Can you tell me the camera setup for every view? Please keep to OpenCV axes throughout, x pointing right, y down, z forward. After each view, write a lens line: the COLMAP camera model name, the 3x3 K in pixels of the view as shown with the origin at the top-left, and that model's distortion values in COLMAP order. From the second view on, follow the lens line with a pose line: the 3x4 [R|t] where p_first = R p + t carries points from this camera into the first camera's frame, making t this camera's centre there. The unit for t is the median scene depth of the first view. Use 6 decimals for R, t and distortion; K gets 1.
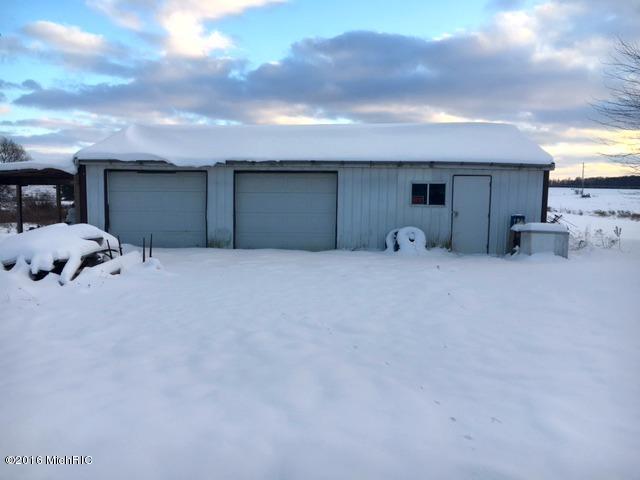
lens RADIAL K [[549.2, 0, 320.5], [0, 549.2, 240.2], [0, 0, 1]] dist [0.076605, -0.097873]
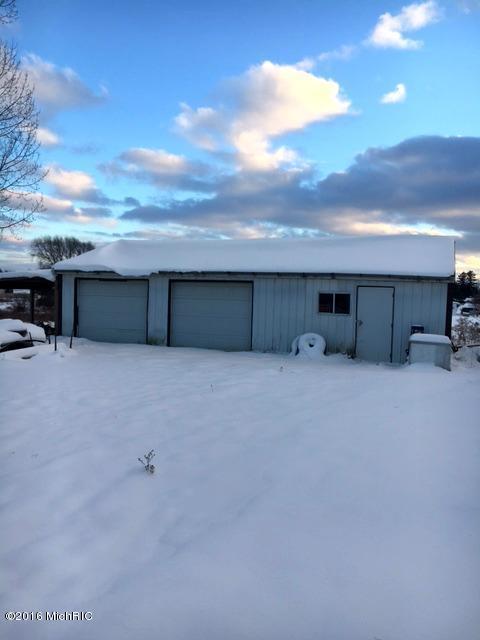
lens RADIAL K [[549.2, 0, 237.7], [0, 549.2, 322.4], [0, 0, 1]] dist [0.076605, -0.097873]
pose [[0.955732, 0.032636, -0.292424, 0.319986], [-0.045372, 0.998289, -0.036875, 0.000818], [0.290720, 0.048510, 0.955577, -0.068510]]
